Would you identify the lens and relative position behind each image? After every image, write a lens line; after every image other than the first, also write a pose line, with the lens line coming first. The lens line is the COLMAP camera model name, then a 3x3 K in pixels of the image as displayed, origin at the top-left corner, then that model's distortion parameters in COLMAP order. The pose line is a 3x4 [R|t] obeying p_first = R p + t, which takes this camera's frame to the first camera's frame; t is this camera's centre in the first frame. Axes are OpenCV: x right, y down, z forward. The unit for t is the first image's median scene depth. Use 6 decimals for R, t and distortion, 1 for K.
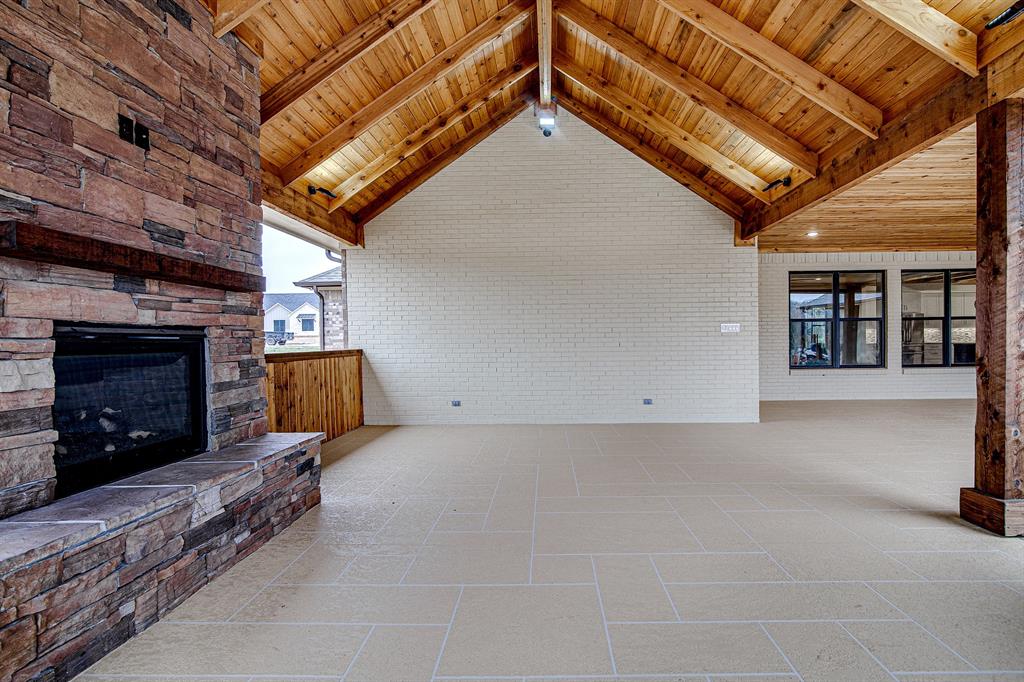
lens RADIAL K [[501.3, 0, 508.6], [0, 501.3, 347.0], [0, 0, 1]] dist [-0.019975, 0.003773]
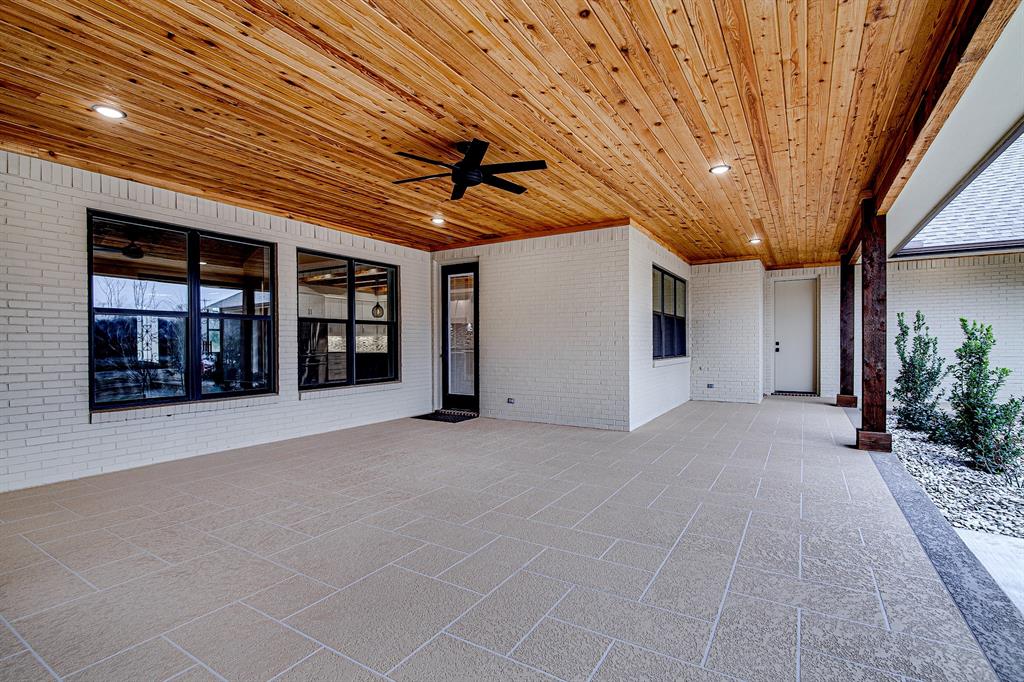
lens RADIAL K [[489.1, 0, 506.1], [0, 489.1, 342.7], [0, 0, 1]] dist [-0.001196, 0.000101]
pose [[0.508731, 0.008532, 0.860883, 0.349273], [0.011292, 0.999799, -0.016581, -0.010771], [-0.860852, 0.018157, 0.508532, 0.399815]]
